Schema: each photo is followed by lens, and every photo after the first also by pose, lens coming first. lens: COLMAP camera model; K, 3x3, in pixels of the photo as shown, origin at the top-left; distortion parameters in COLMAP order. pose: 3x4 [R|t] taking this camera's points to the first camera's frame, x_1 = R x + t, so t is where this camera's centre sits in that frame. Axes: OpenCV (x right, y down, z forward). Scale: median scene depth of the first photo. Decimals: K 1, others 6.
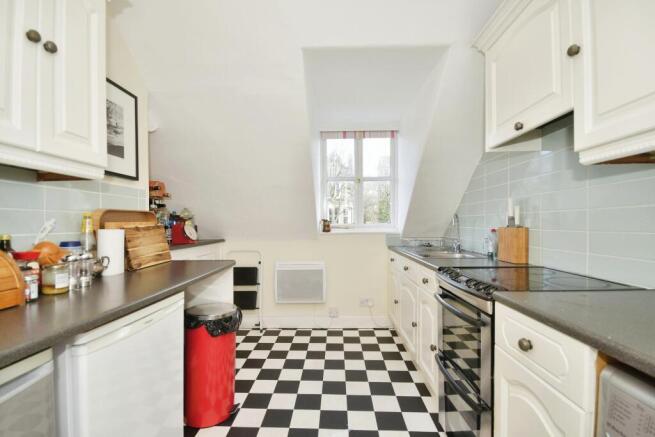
lens RADIAL K [[293.7, 0, 324.4], [0, 293.7, 223.3], [0, 0, 1]] dist [-0.001194, -0.000609]
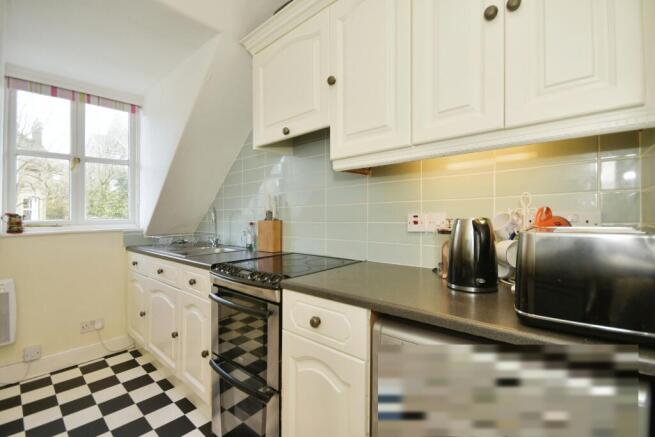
lens RADIAL K [[298.9, 0, 327.8], [0, 298.9, 214.1], [0, 0, 1]] dist [0.000085, -0.000511]
pose [[0.649125, -0.000804, 0.760681, -0.081973], [0.010554, 0.999913, -0.007950, 0.001141], [-0.760608, 0.013188, 0.649077, 0.094333]]
